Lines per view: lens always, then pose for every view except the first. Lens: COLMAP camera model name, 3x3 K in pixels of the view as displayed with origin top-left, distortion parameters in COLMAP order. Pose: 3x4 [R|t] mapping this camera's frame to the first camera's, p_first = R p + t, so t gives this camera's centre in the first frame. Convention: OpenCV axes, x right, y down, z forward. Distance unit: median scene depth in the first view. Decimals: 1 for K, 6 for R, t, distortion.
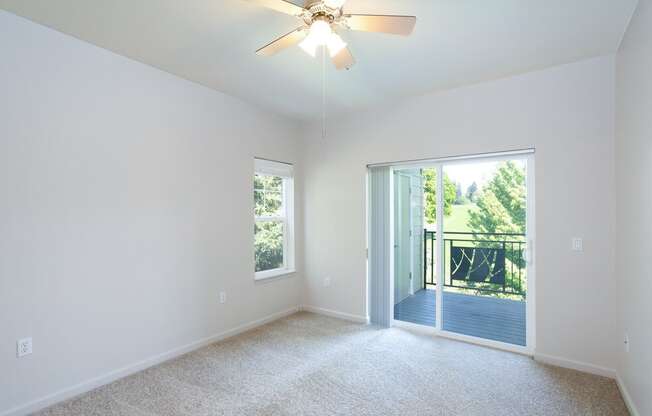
lens RADIAL K [[309.4, 0, 326.0], [0, 309.4, 214.5], [0, 0, 1]] dist [-0.000622, -0.000031]
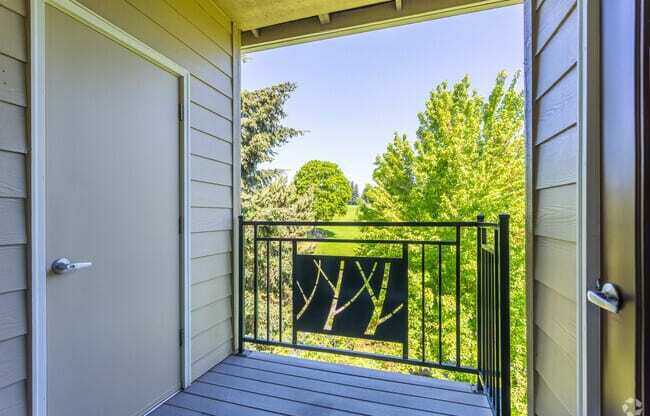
lens RADIAL K [[308.5, 0, 325.0], [0, 308.5, 214.5], [0, 0, 1]] dist [-0.000622, -0.000031]
pose [[0.954464, 0.012785, 0.298053, 0.315934], [-0.012623, 0.999917, -0.002469, 0.048295], [-0.298060, -0.001406, 0.954546, 0.578770]]
